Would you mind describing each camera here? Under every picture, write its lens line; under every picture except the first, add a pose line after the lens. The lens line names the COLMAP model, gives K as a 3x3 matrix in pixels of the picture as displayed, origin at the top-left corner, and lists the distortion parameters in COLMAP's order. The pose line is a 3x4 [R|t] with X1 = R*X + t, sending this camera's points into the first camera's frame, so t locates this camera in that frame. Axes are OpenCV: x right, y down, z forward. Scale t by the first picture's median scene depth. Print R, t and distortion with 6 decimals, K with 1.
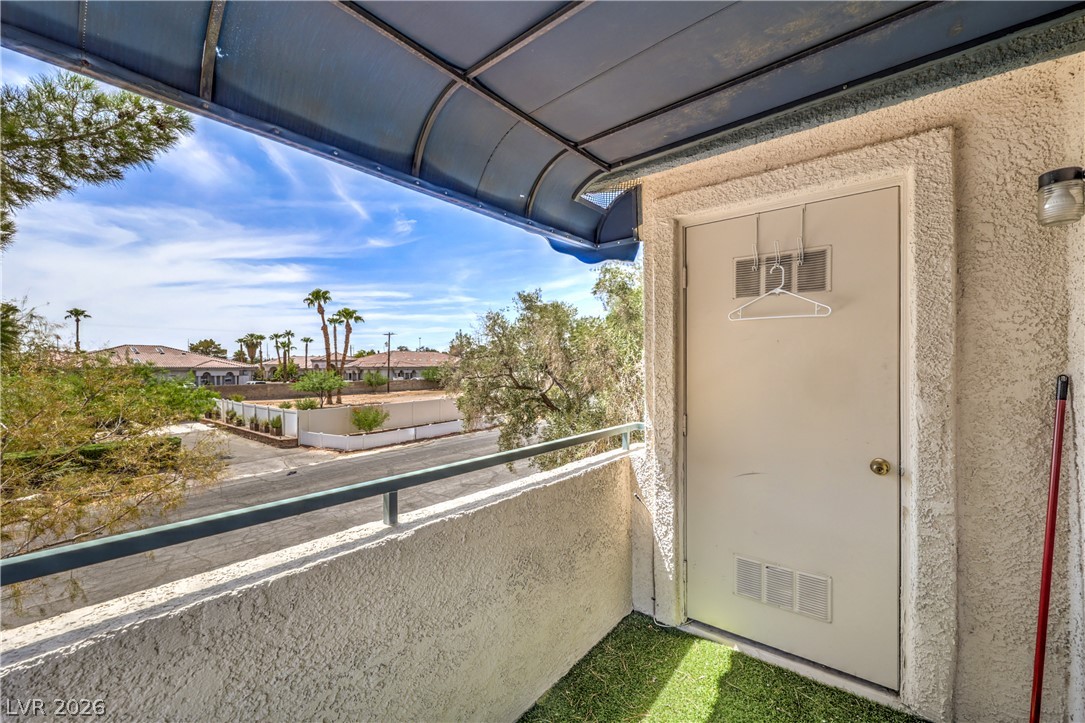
lens RADIAL K [[445.3, 0, 543.9], [0, 445.3, 364.7], [0, 0, 1]] dist [-0.006173, 0.000562]
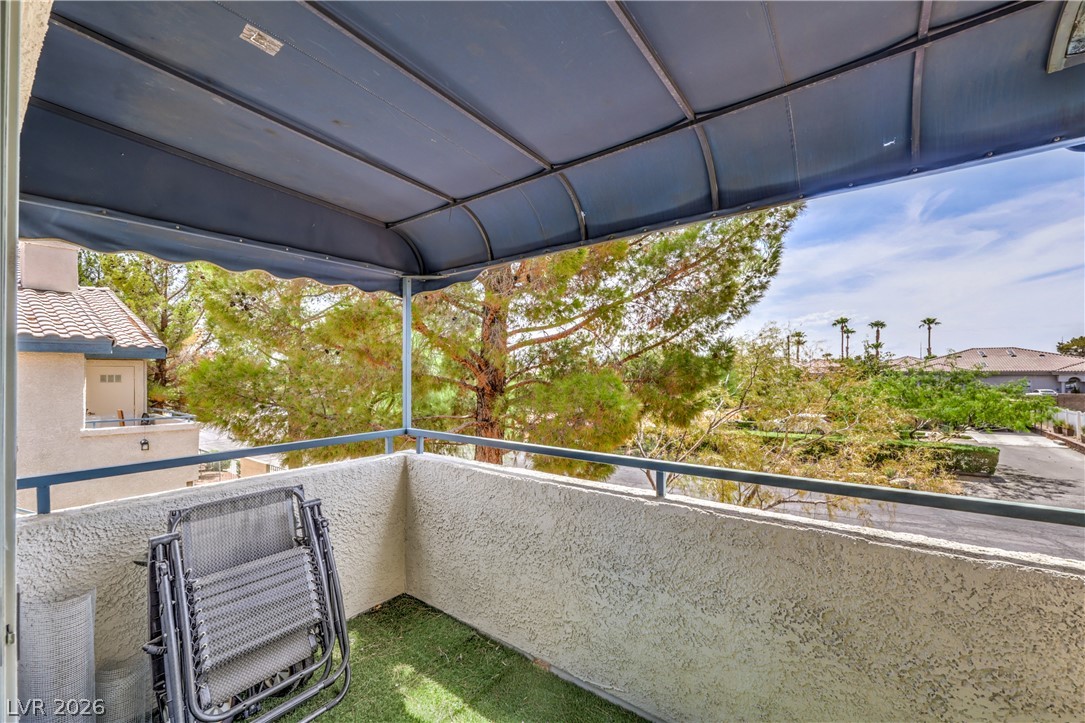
lens RADIAL K [[445.3, 0, 543.6], [0, 445.3, 368.7], [0, 0, 1]] dist [-0.006173, 0.000562]
pose [[0.035362, -0.004284, -0.999365, 0.691420], [0.004892, 0.999980, -0.004114, -0.010953], [0.999363, -0.004744, 0.035382, 0.433078]]
